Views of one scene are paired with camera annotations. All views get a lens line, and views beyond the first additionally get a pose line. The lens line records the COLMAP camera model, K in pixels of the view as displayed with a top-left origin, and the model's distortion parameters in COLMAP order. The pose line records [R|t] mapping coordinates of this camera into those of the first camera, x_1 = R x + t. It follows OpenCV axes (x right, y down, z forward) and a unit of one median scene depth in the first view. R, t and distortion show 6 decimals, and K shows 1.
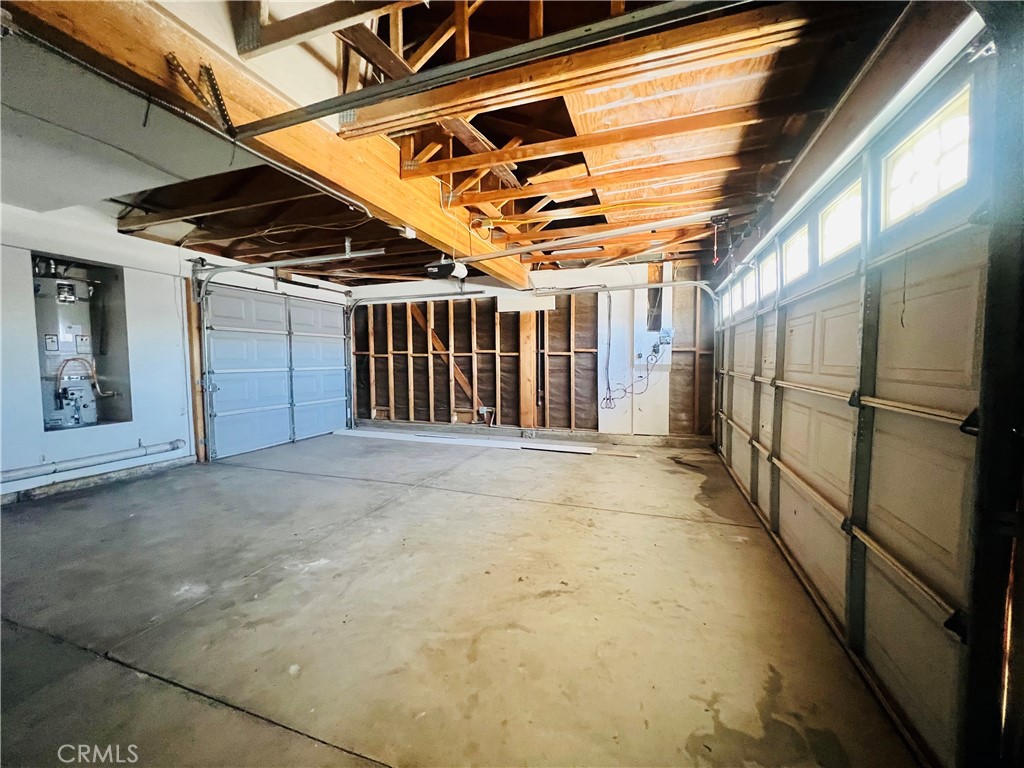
lens RADIAL K [[410.4, 0, 512.7], [0, 410.4, 383.3], [0, 0, 1]] dist [-0.003704, 0.000252]
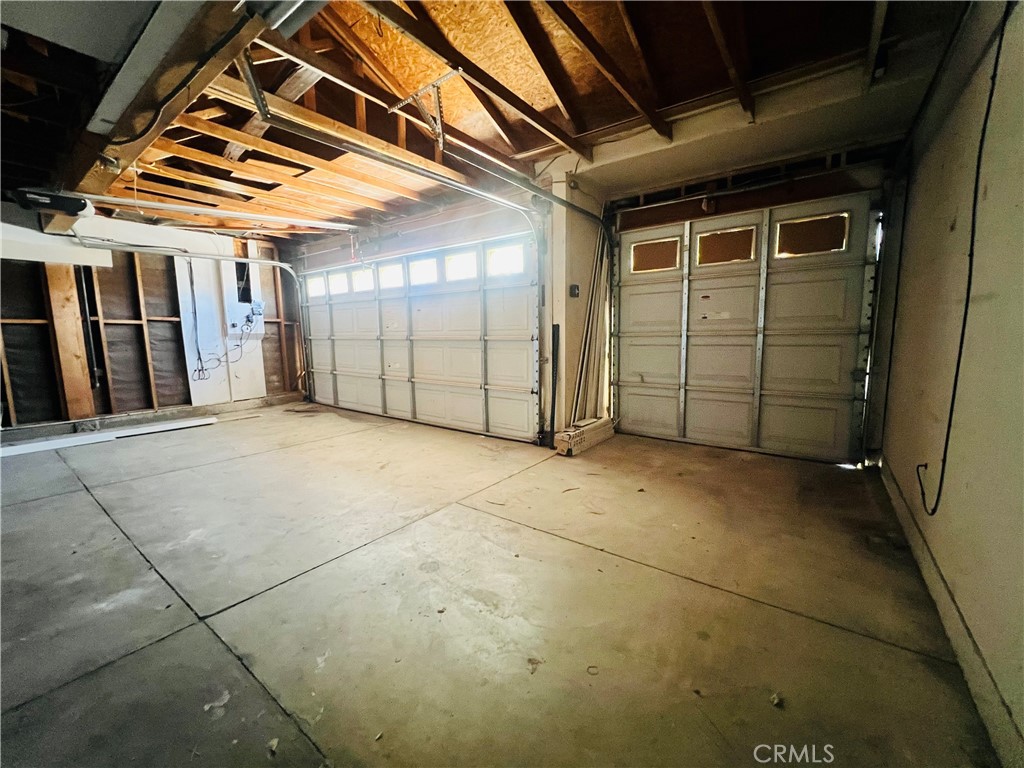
lens RADIAL K [[410.4, 0, 512.8], [0, 410.4, 381.9], [0, 0, 1]] dist [-0.003704, 0.000252]
pose [[0.305356, -0.117520, 0.944959, -0.478919], [0.068173, 0.992507, 0.101403, 0.019115], [-0.949795, 0.033457, 0.311079, -0.002045]]
